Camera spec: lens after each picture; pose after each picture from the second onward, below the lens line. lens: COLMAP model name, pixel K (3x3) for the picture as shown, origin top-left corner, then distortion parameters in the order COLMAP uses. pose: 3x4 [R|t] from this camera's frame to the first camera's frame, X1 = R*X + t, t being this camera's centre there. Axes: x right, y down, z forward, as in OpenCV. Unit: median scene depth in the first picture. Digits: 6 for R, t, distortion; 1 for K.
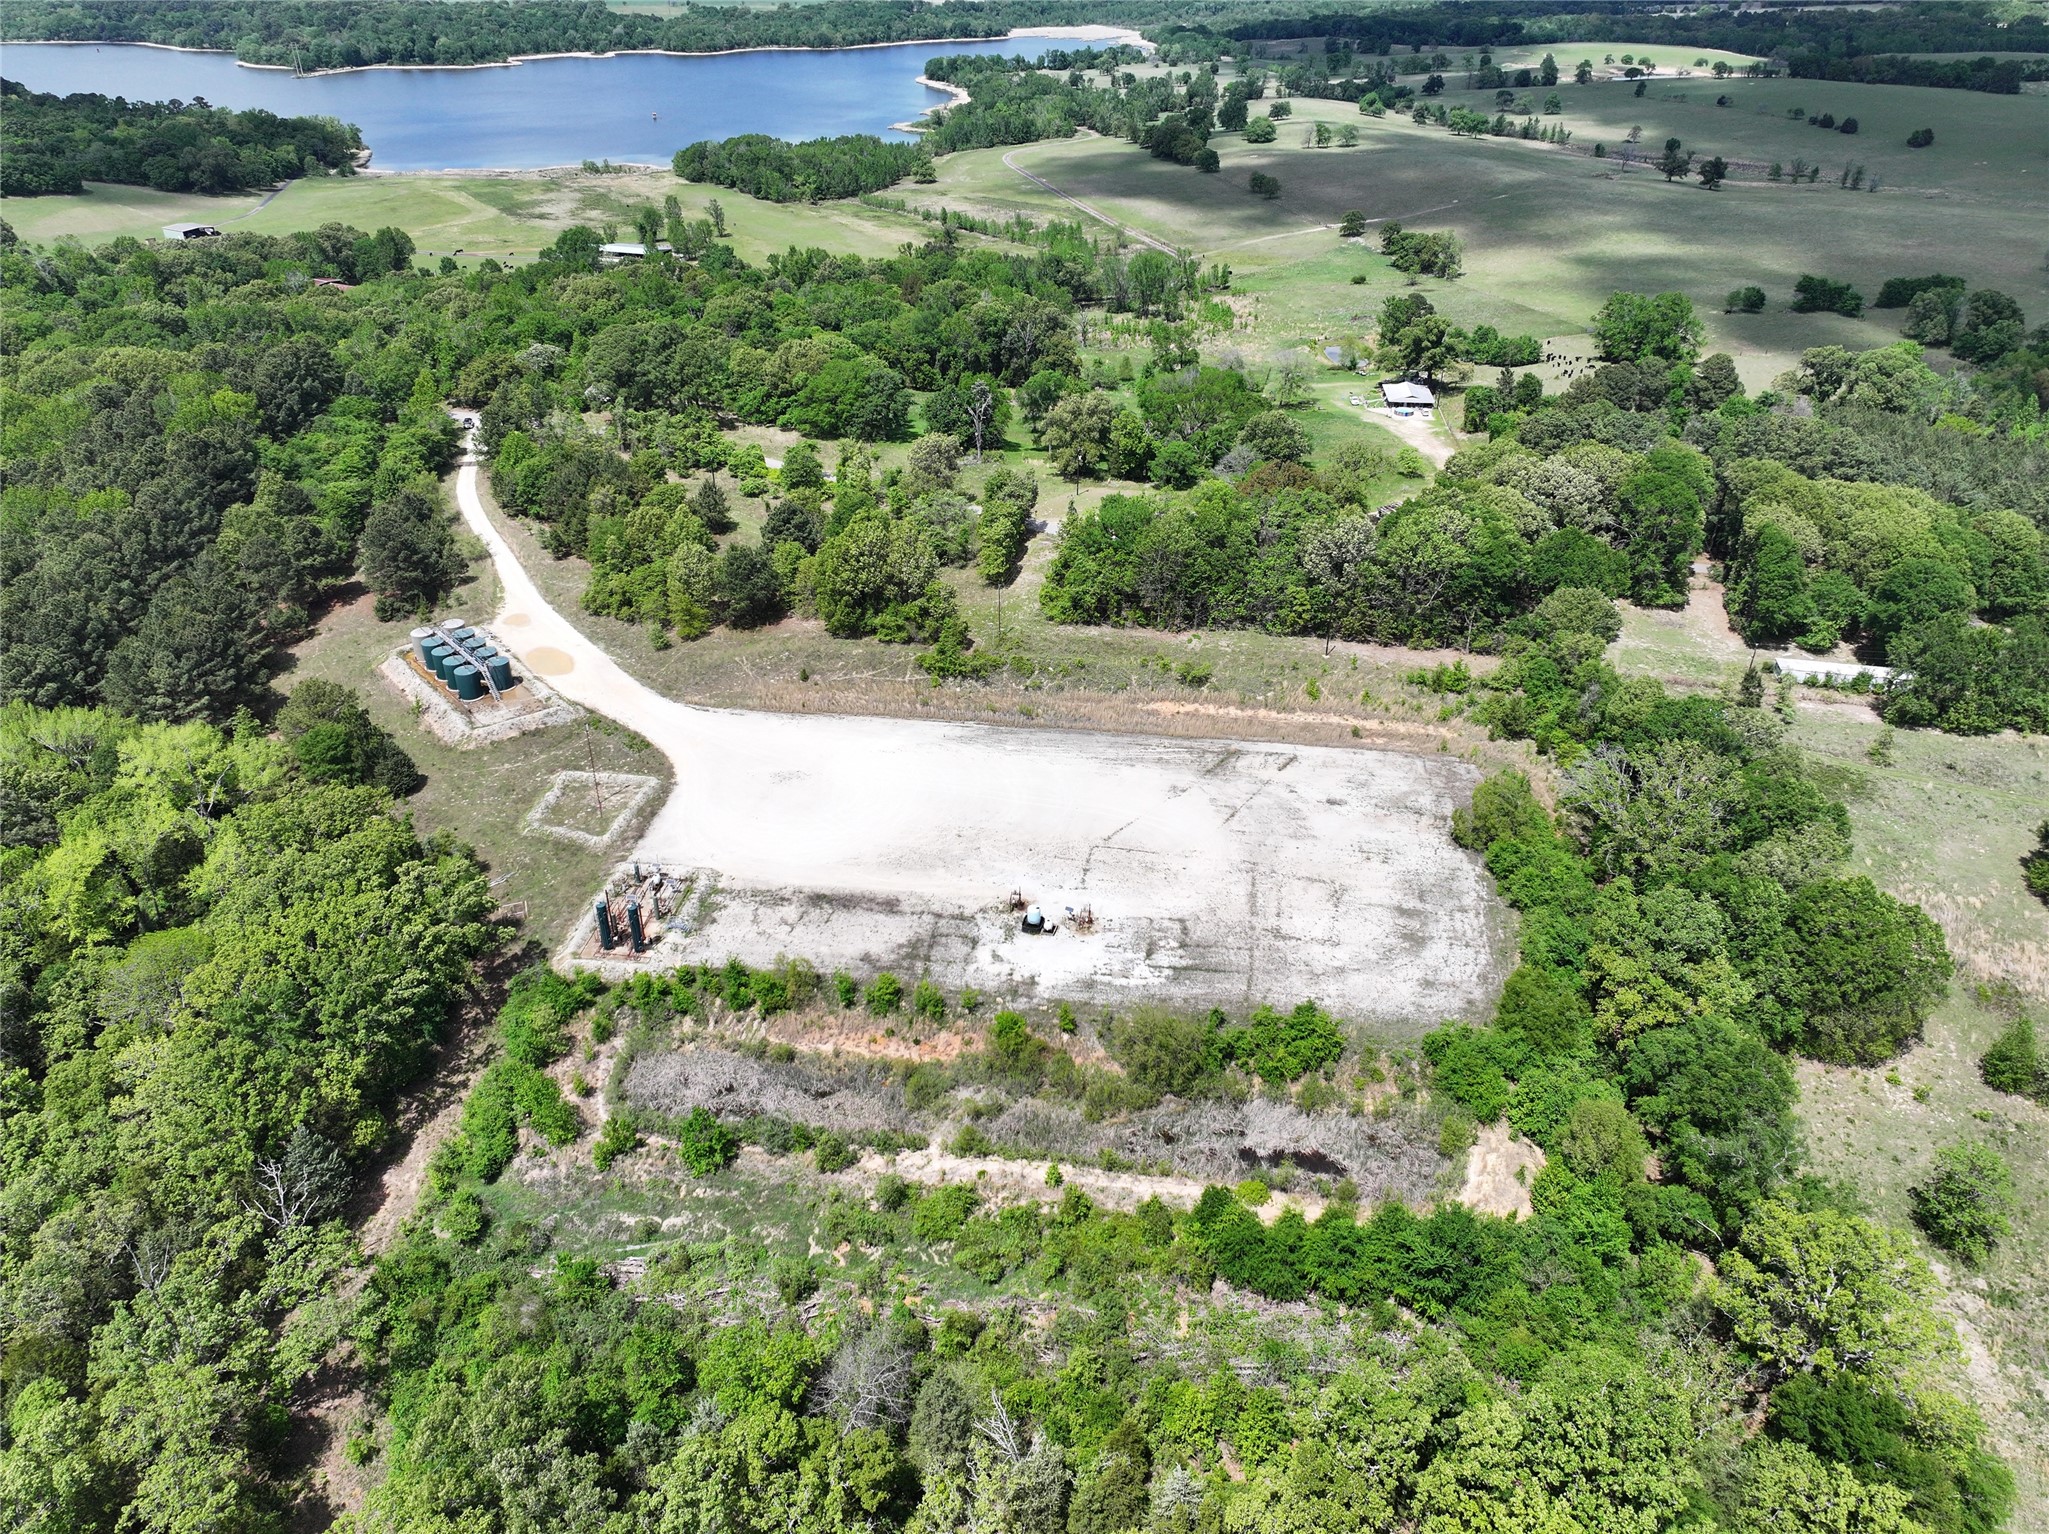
lens RADIAL K [[1430.6, 0, 1024.7], [0, 1430.6, 774.1], [0, 0, 1]] dist [-0.002037, 0.018728]
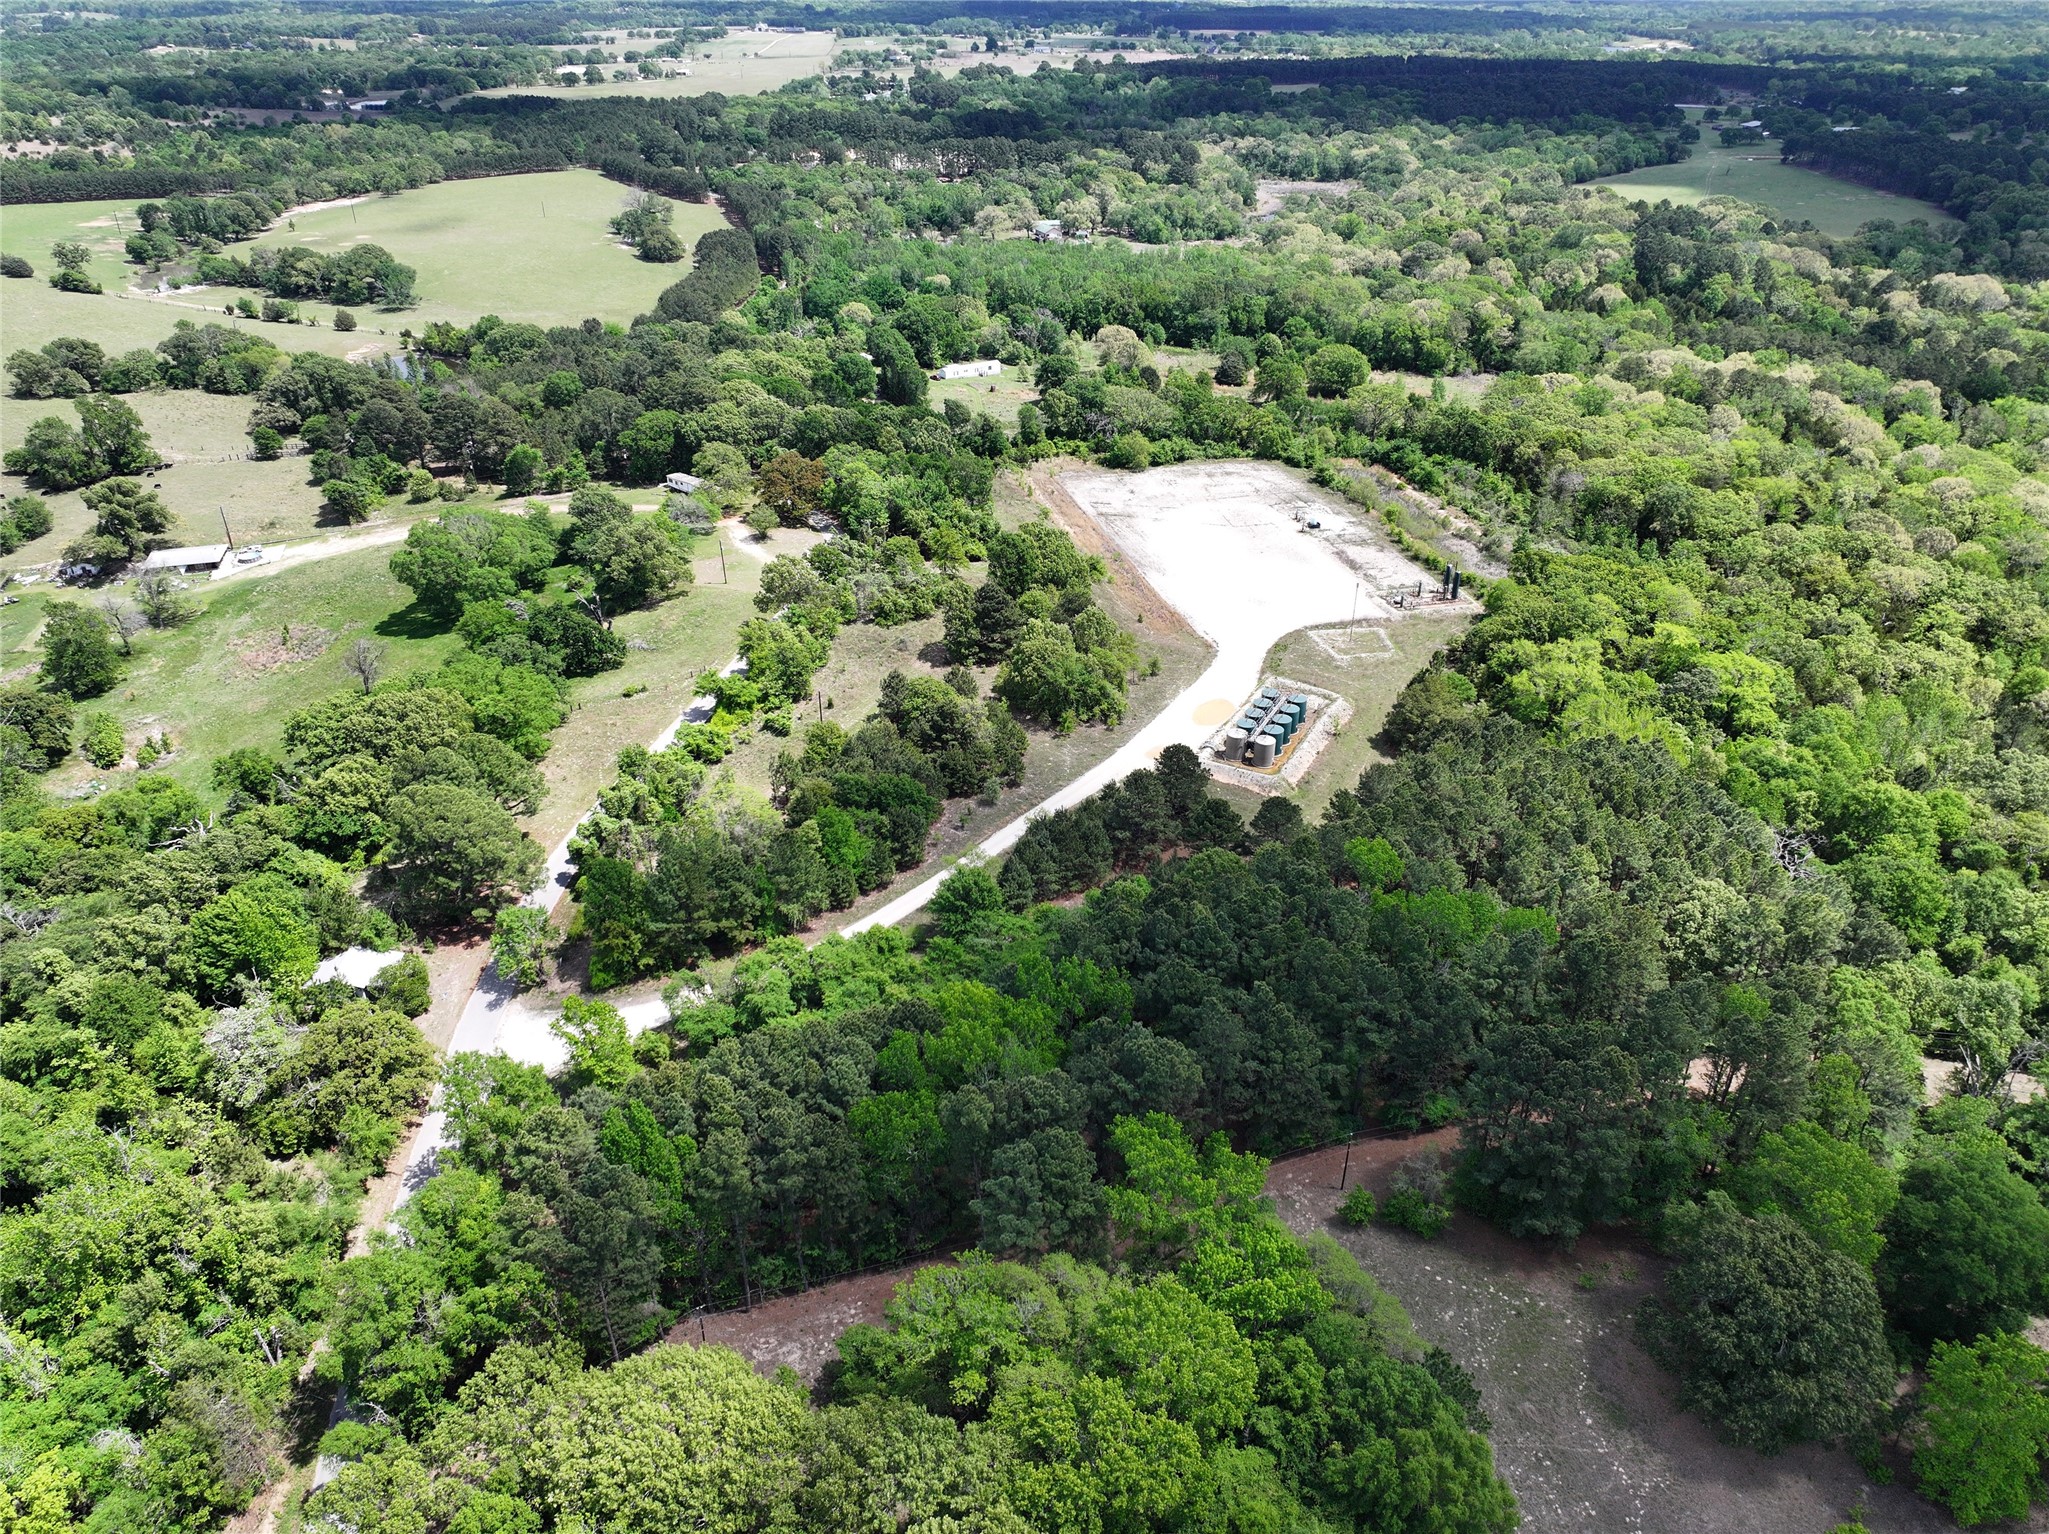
lens RADIAL K [[1430.6, 0, 1026.4], [0, 1430.6, 772.5], [0, 0, 1]] dist [-0.002037, 0.018728]
pose [[-0.386846, -0.453333, 0.803019, -1.248416], [0.462017, 0.658351, 0.594234, -0.813017], [-0.798055, 0.600885, -0.045233, 1.254484]]
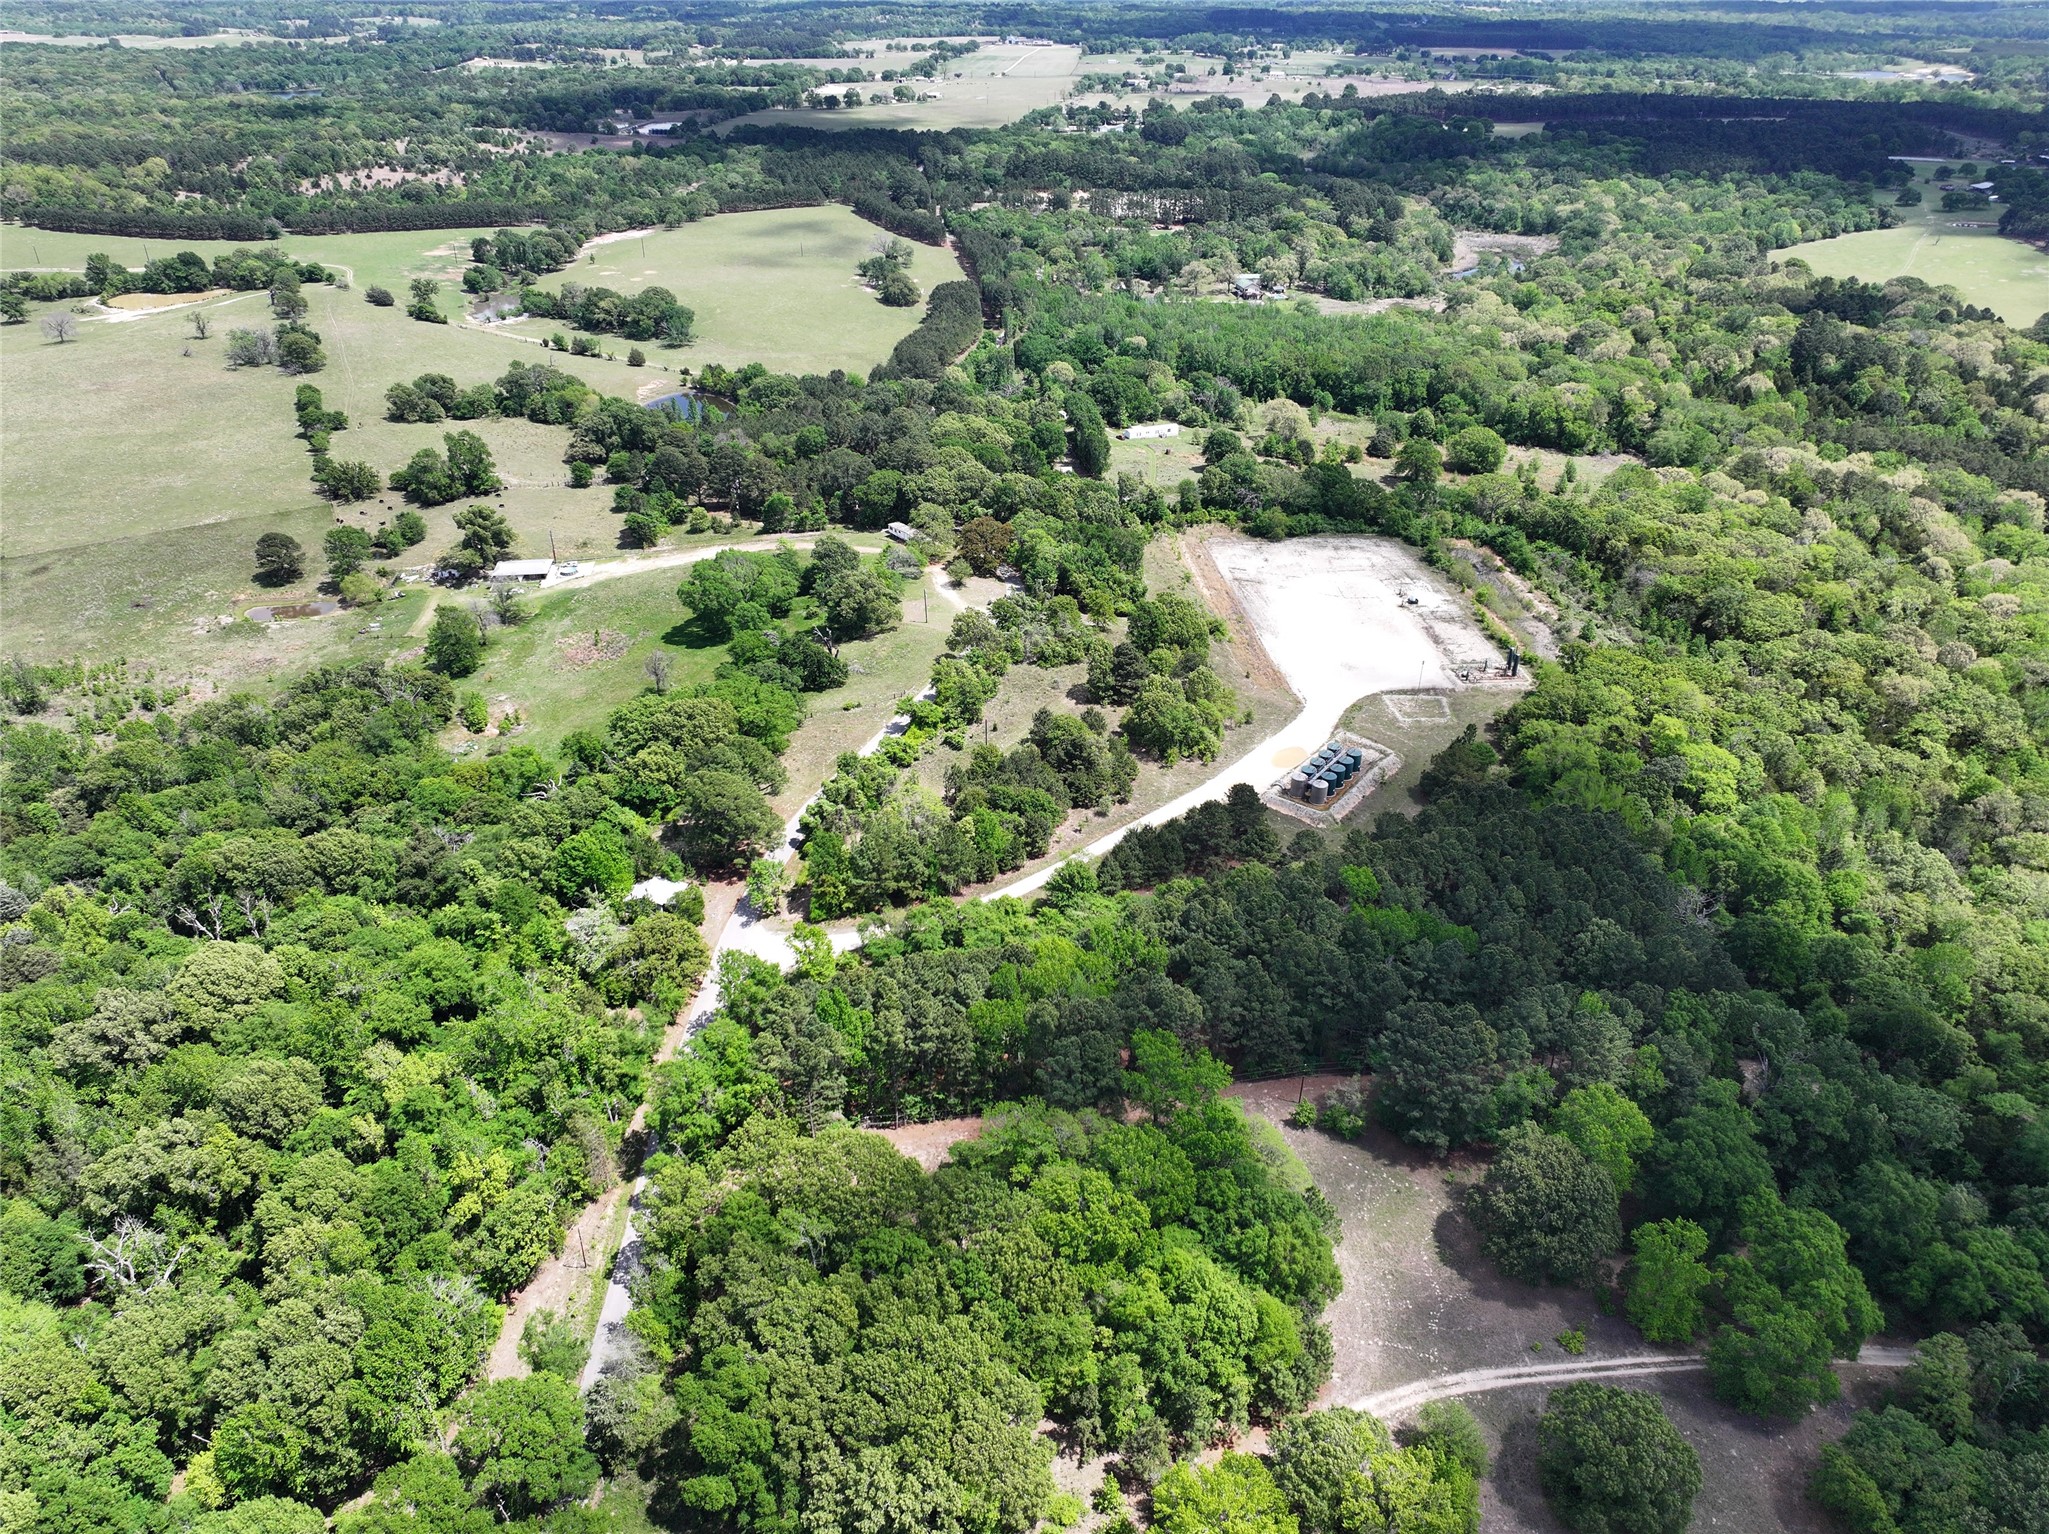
lens RADIAL K [[1430.6, 0, 1026.8], [0, 1430.6, 768.5], [0, 0, 1]] dist [-0.002037, 0.018728]
pose [[-0.238684, -0.482949, 0.842490, -1.550770], [0.481808, 0.694358, 0.534534, -1.006564], [-0.843143, 0.533504, 0.066957, 1.187443]]
